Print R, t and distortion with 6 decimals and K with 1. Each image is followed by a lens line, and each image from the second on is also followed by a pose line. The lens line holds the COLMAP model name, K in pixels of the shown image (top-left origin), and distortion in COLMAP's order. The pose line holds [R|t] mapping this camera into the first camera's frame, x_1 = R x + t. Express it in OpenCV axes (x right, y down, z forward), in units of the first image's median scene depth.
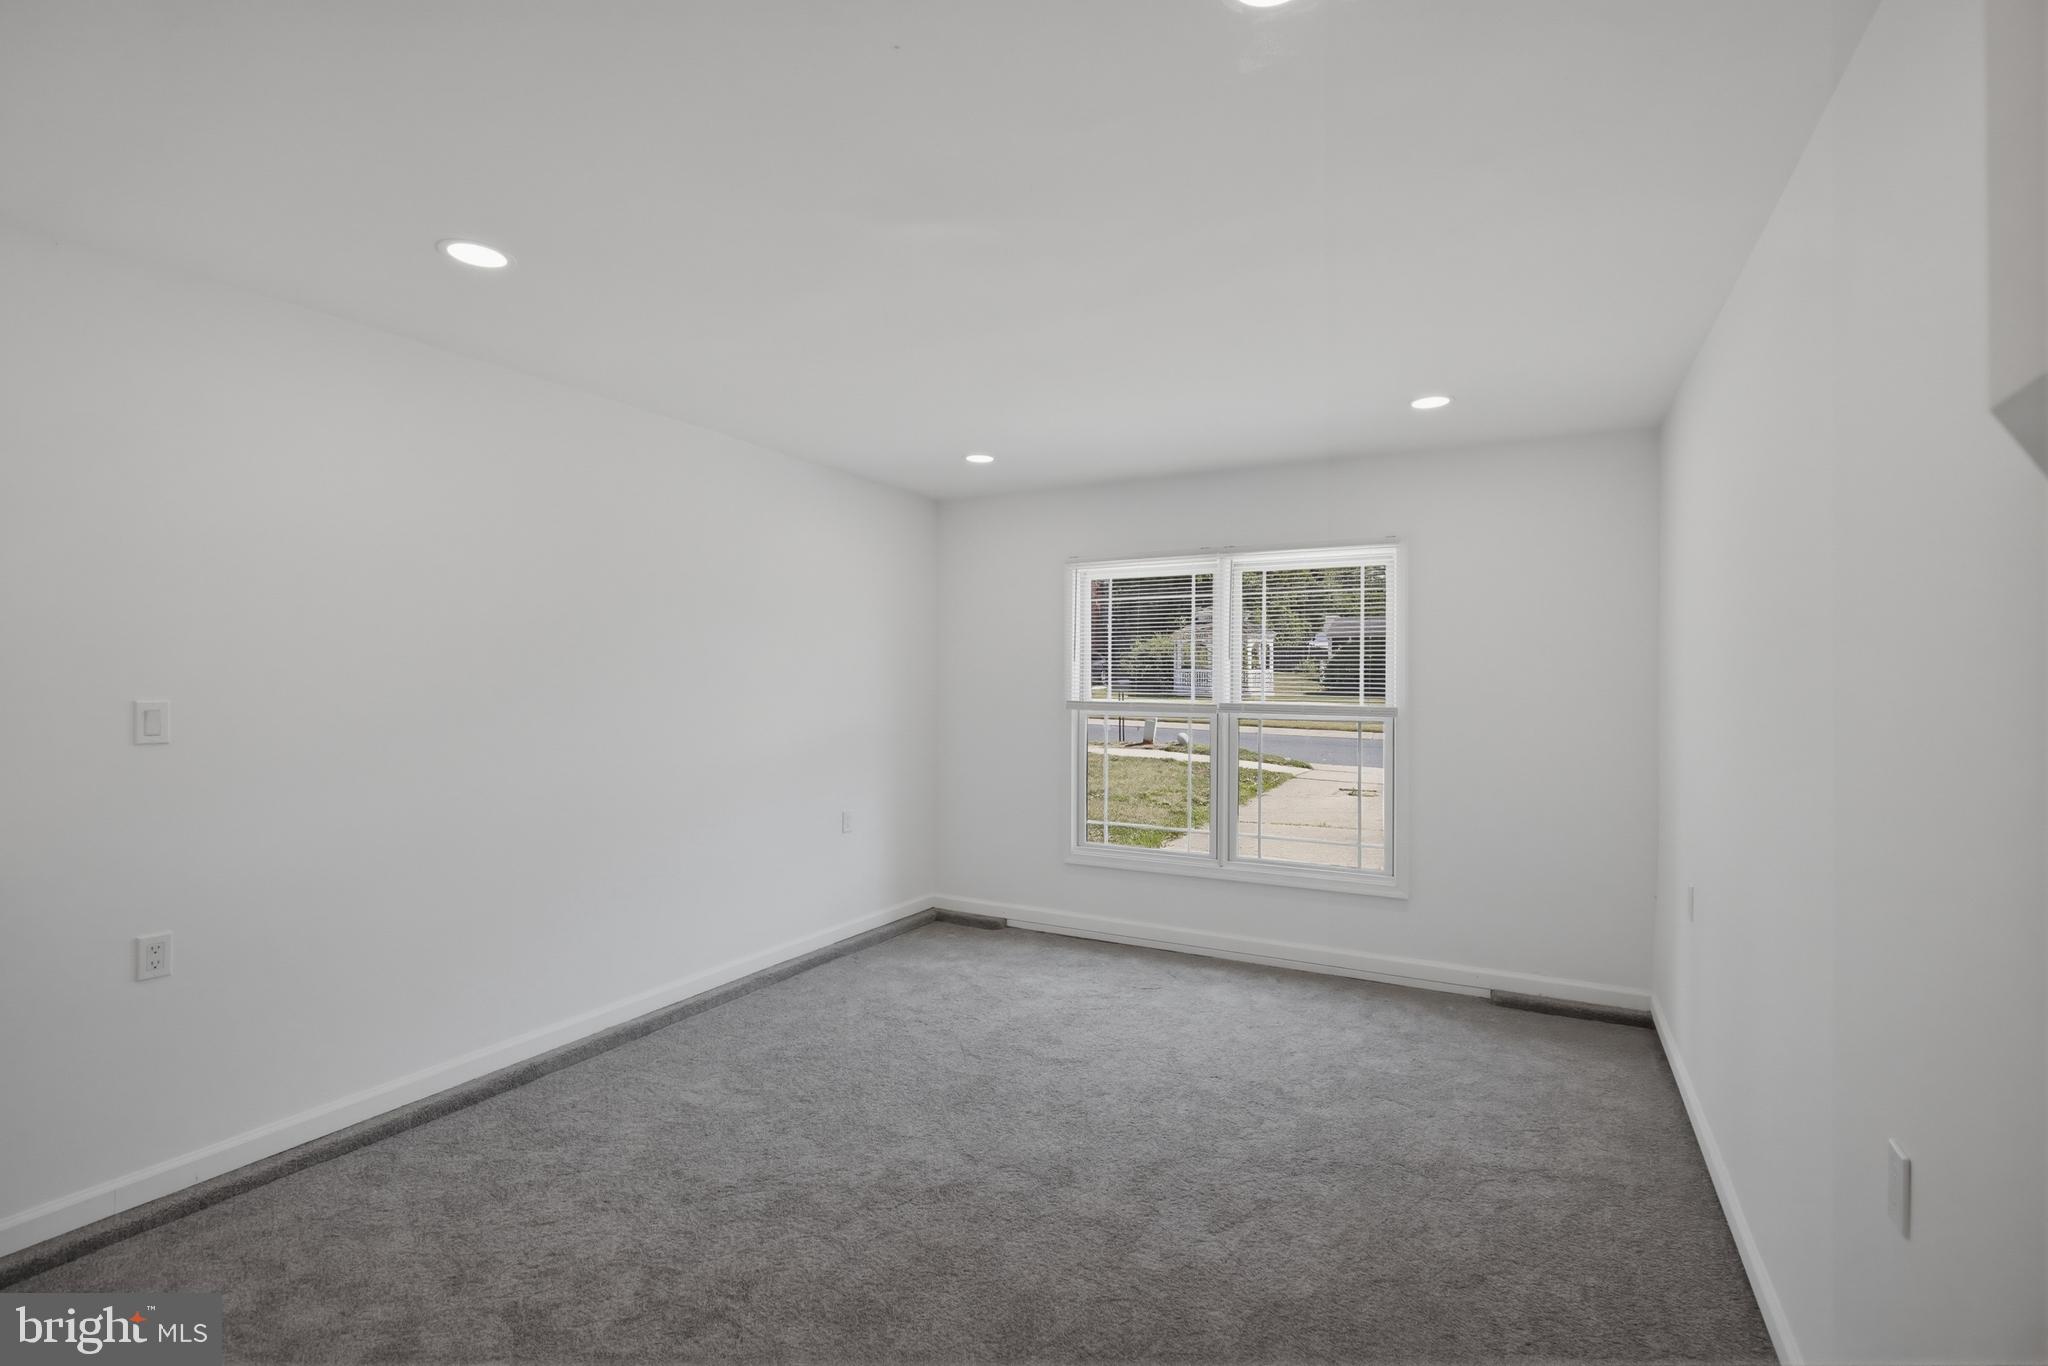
lens RADIAL K [[927.0, 0, 1015.7], [0, 927.0, 677.6], [0, 0, 1]] dist [-0.001229, 0.000568]
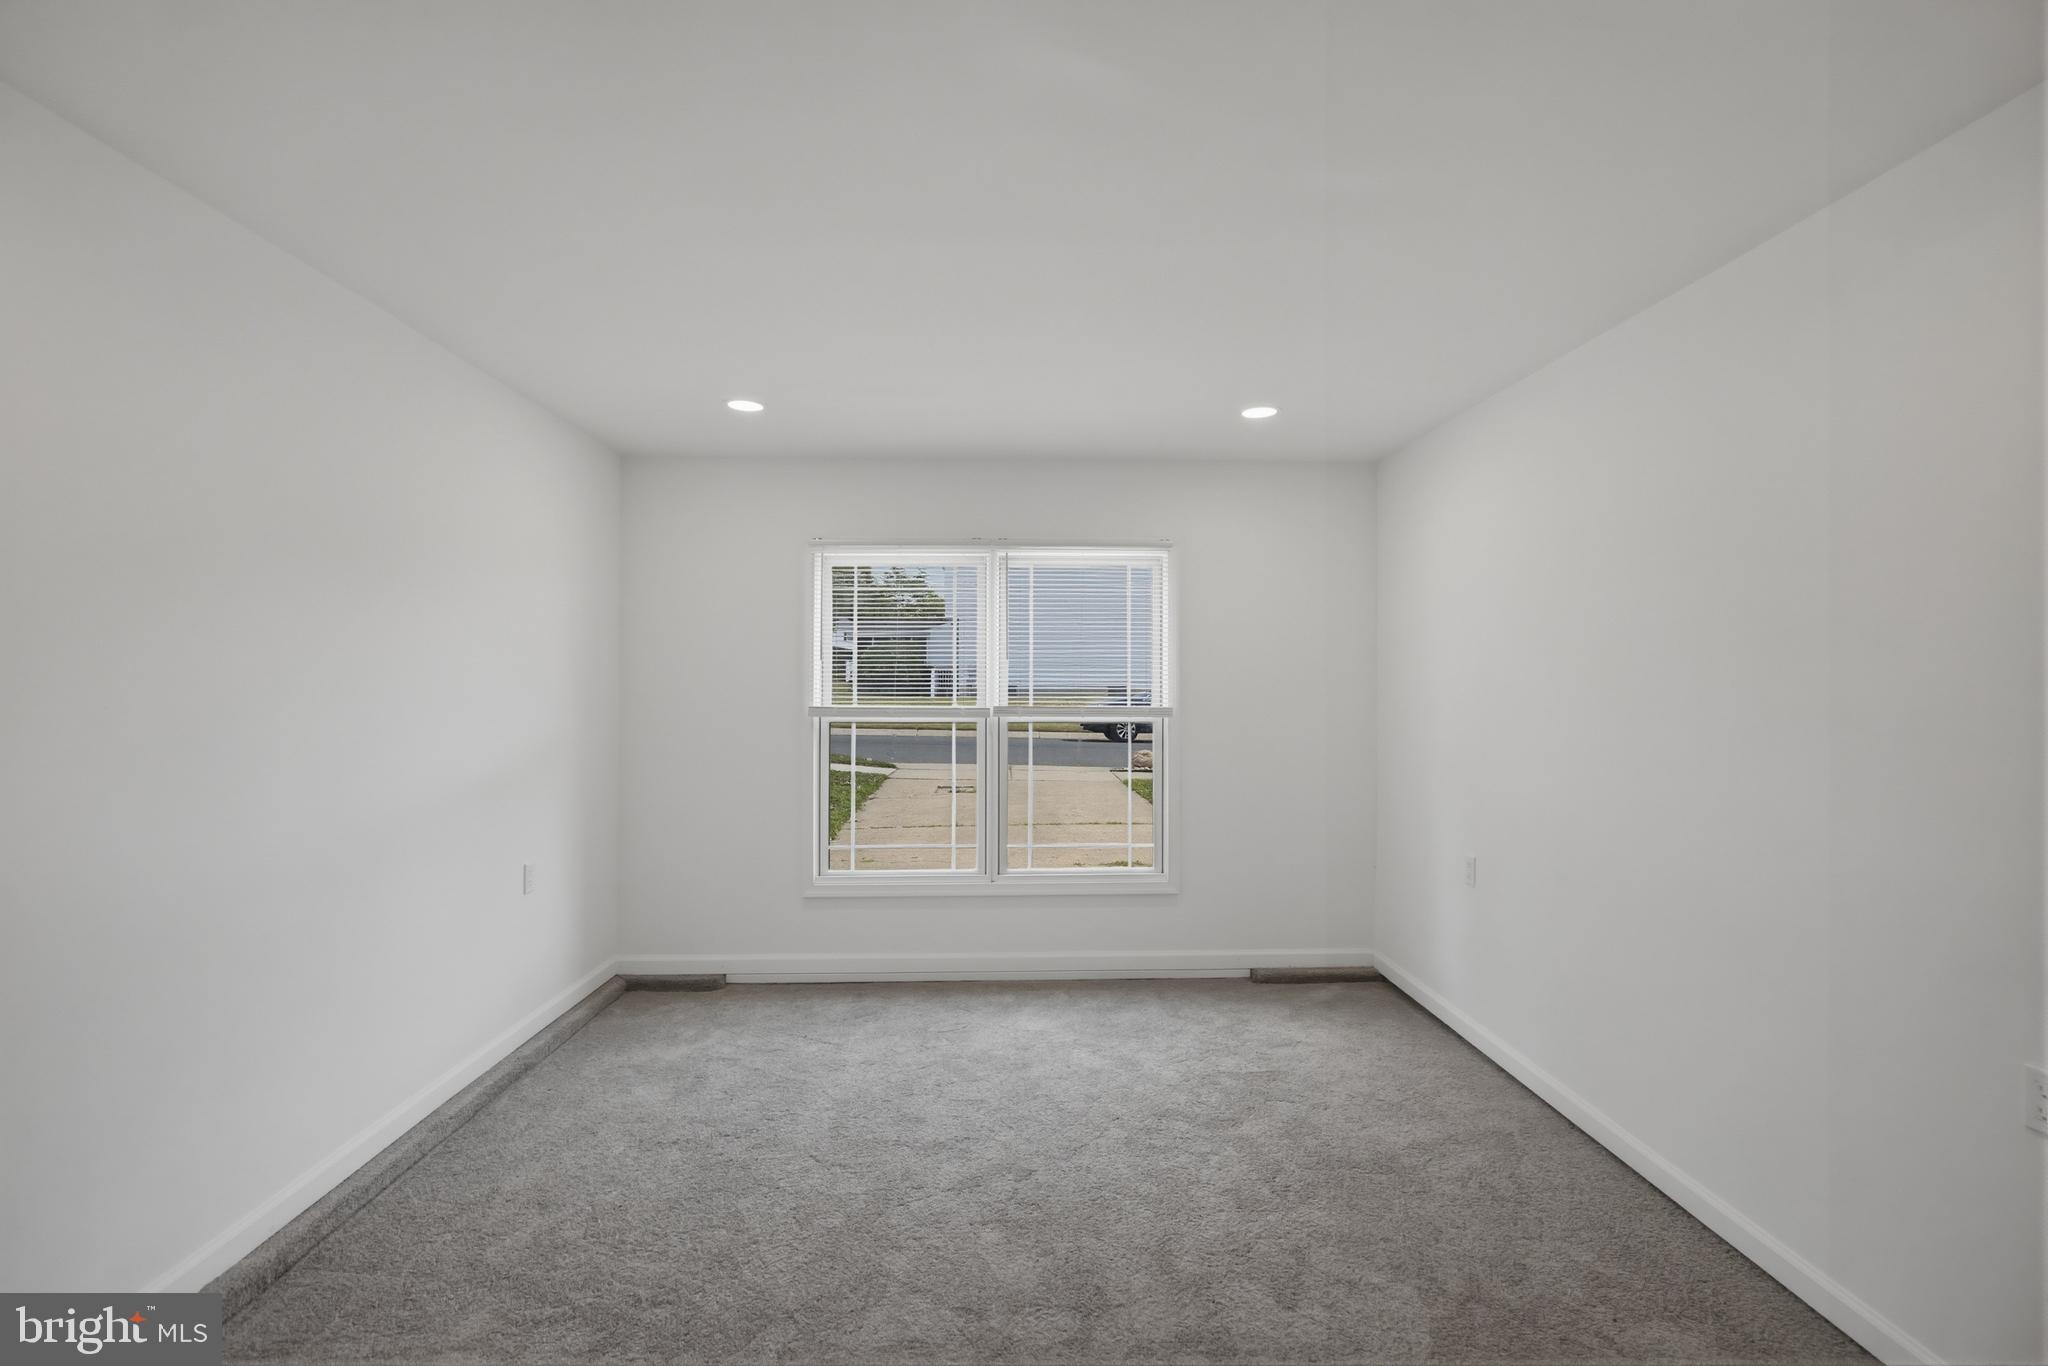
lens RADIAL K [[927.0, 0, 1015.7], [0, 927.0, 677.6], [0, 0, 1]] dist [-0.001229, 0.000568]
pose [[0.862312, -0.003497, 0.506366, -0.241746], [0.003754, 0.999993, 0.000514, -0.001495], [-0.506364, 0.001457, 0.862319, 0.196345]]
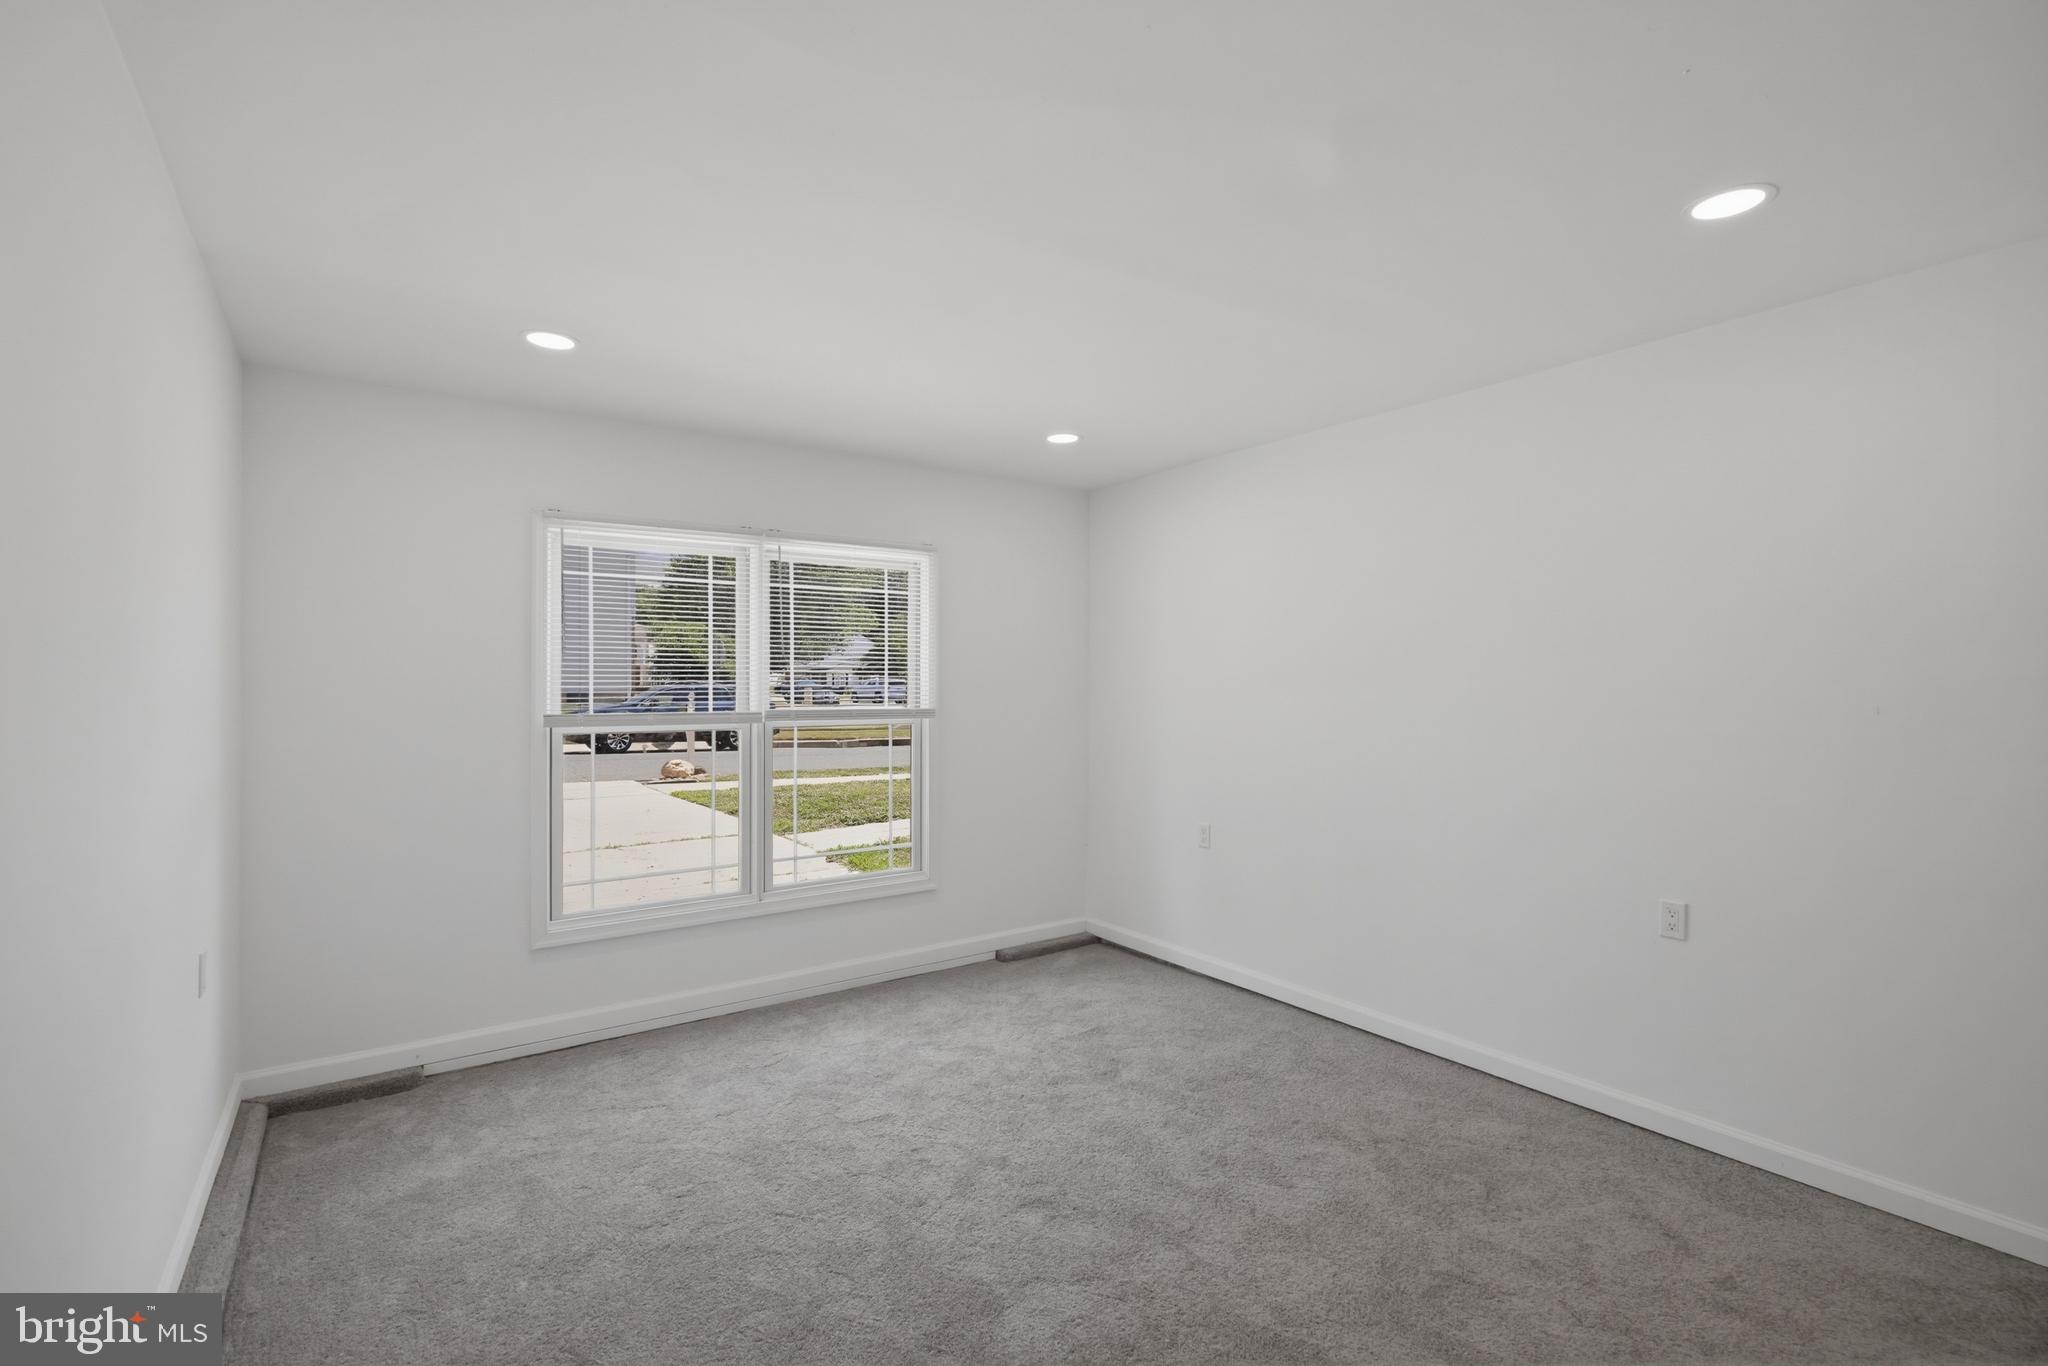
lens RADIAL K [[948.9, 0, 1017.5], [0, 948.9, 688.8], [0, 0, 1]] dist [-0.002065, -0.000071]
pose [[0.438437, -0.010785, 0.898697, -0.488104], [0.005287, 0.999942, 0.009421, 0.000553], [-0.898746, 0.000621, 0.438469, 0.422760]]
